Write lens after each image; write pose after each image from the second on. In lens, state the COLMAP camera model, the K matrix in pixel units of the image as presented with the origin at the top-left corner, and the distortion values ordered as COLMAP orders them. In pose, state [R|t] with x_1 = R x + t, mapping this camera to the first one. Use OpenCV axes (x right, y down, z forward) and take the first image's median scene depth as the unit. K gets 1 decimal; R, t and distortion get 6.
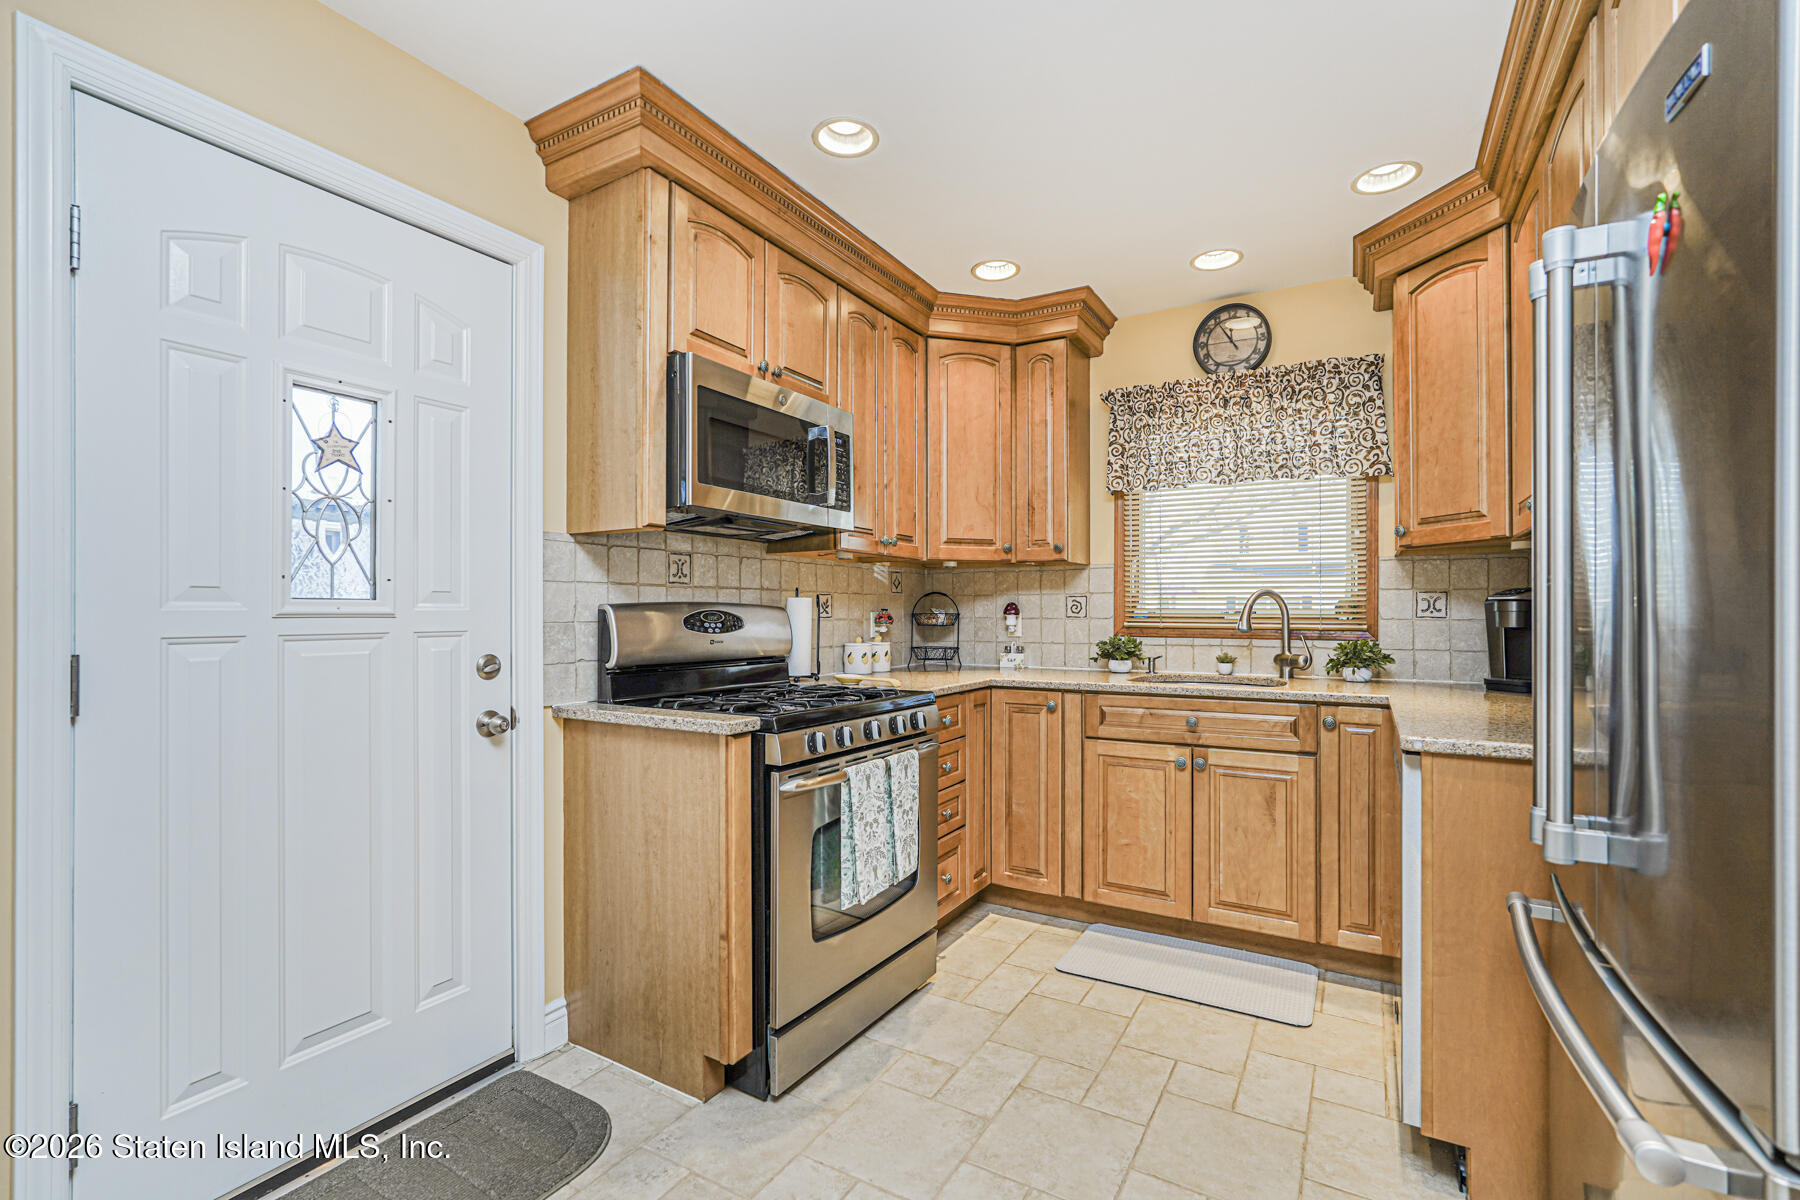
lens RADIAL K [[798.8, 0, 901.1], [0, 798.8, 610.6], [0, 0, 1]] dist [-0.002415, 0.000463]
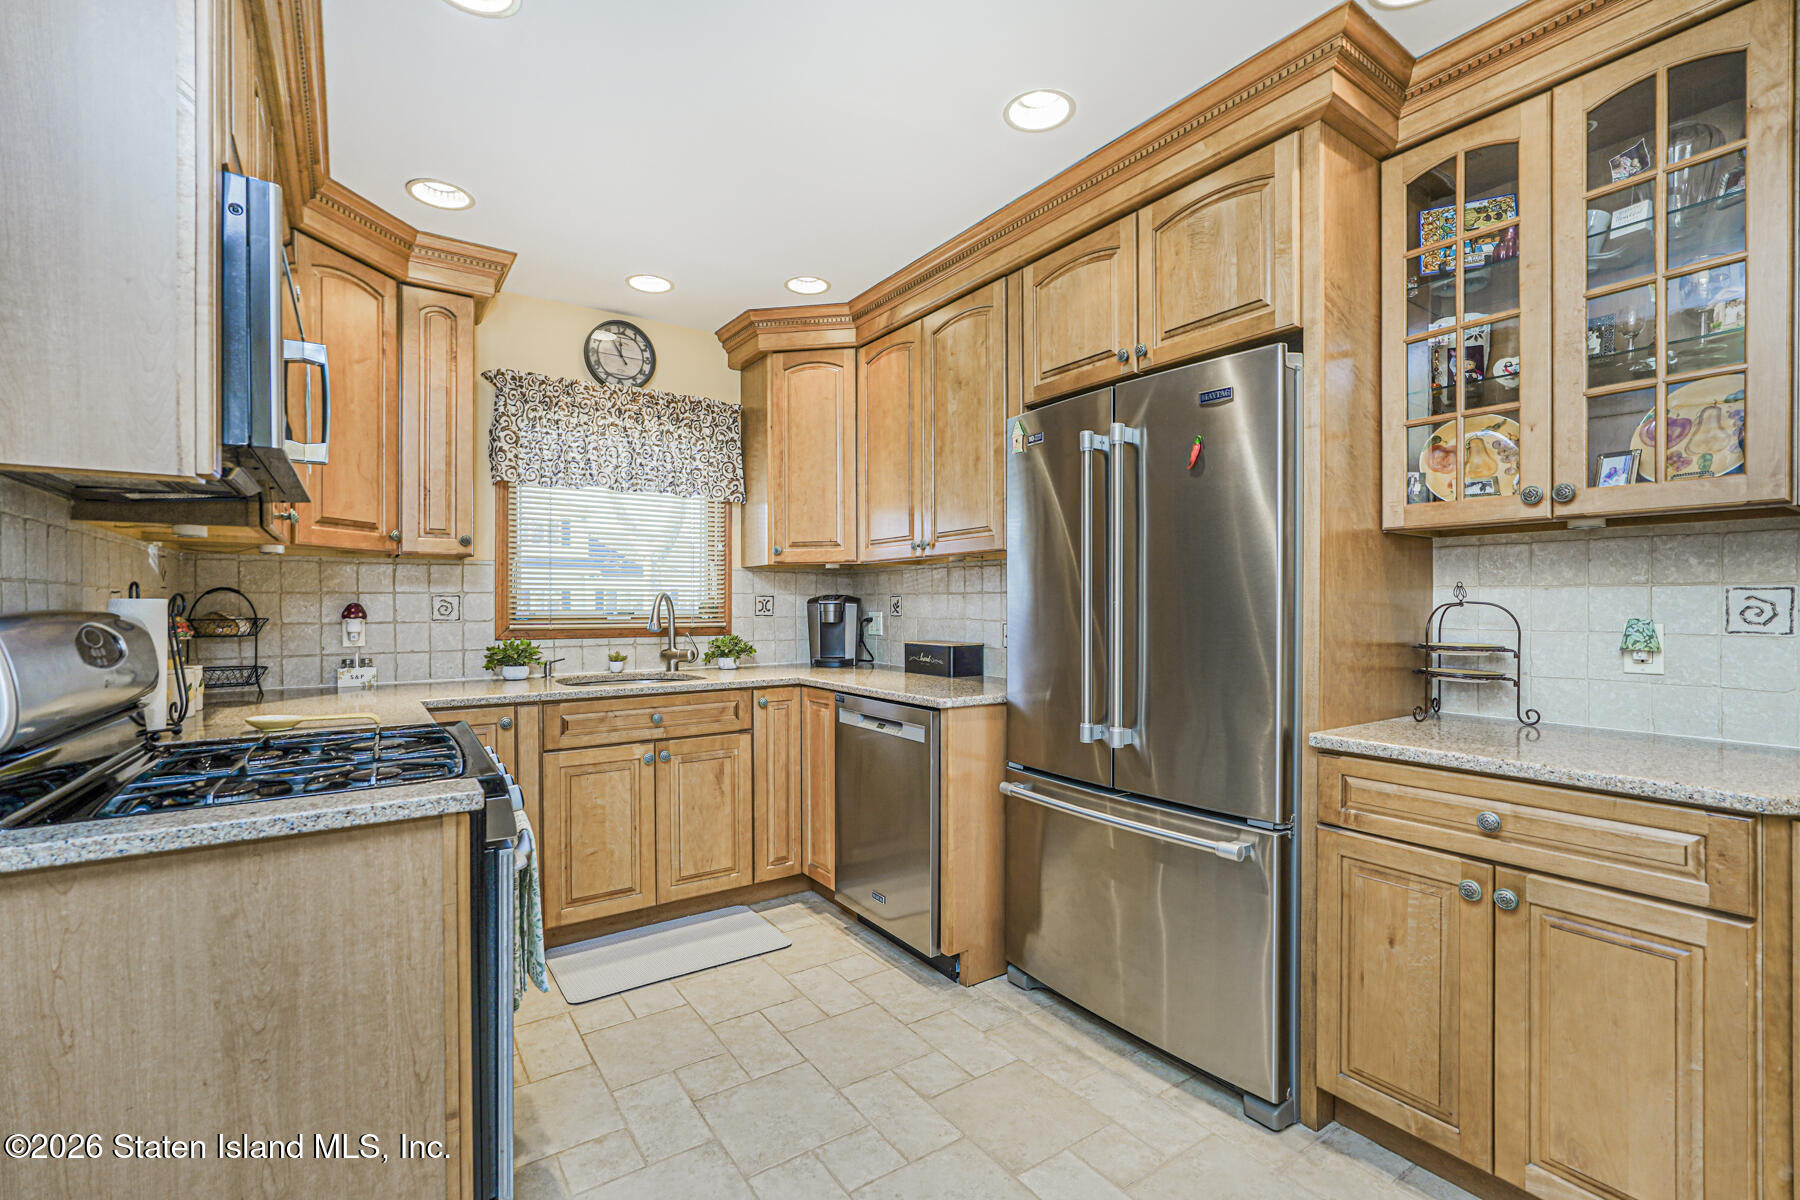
lens RADIAL K [[796.4, 0, 903.6], [0, 796.4, 607.6], [0, 0, 1]] dist [-0.002526, 0.000354]
pose [[0.427276, -0.006937, 0.904095, -0.410341], [0.000150, 0.999971, 0.007602, -0.014139], [-0.904121, -0.003112, 0.427265, 0.229460]]
